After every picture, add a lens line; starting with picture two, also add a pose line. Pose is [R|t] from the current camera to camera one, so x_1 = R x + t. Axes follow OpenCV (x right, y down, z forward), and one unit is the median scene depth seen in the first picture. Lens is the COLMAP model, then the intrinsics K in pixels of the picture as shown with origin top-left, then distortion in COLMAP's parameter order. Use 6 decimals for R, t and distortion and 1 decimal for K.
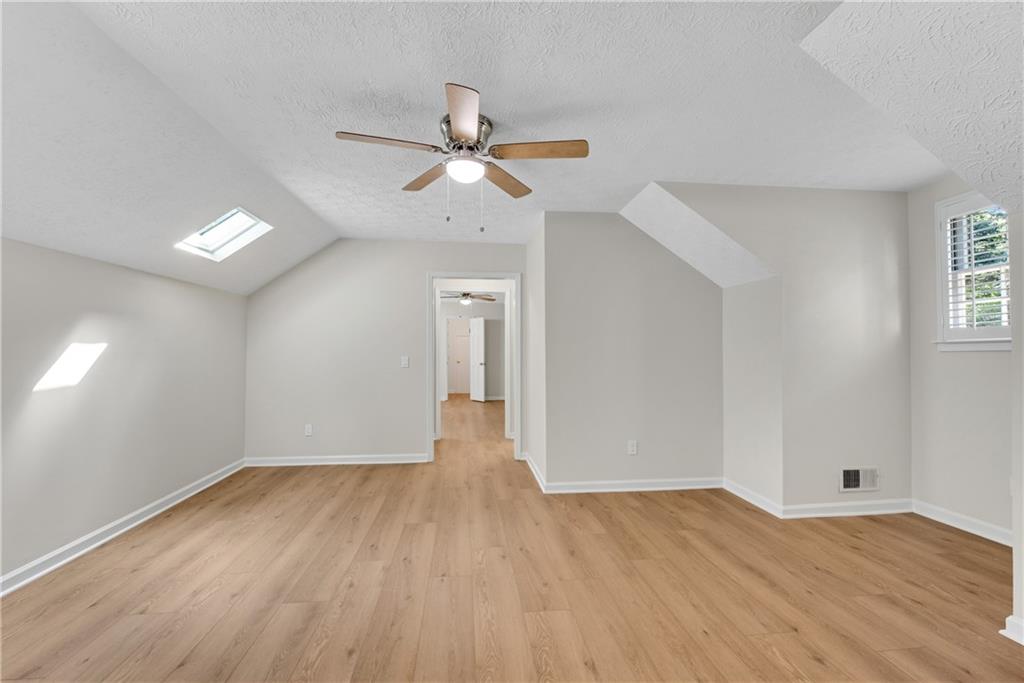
lens RADIAL K [[462.0, 0, 506.1], [0, 462.0, 355.0], [0, 0, 1]] dist [-0.009107, -0.000497]
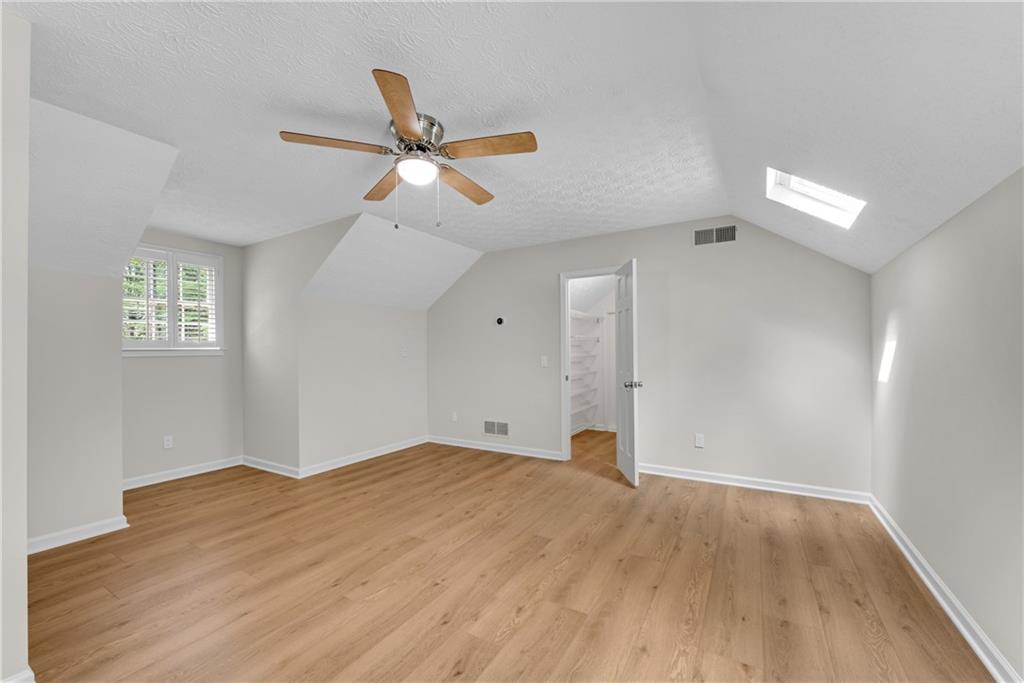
lens RADIAL K [[462.0, 0, 506.1], [0, 462.0, 355.0], [0, 0, 1]] dist [-0.009107, -0.000497]
pose [[-0.832253, 0.010081, 0.554304, -0.865548], [0.016280, 0.999848, 0.006260, -0.013954], [-0.554156, 0.014234, -0.832291, 1.851731]]
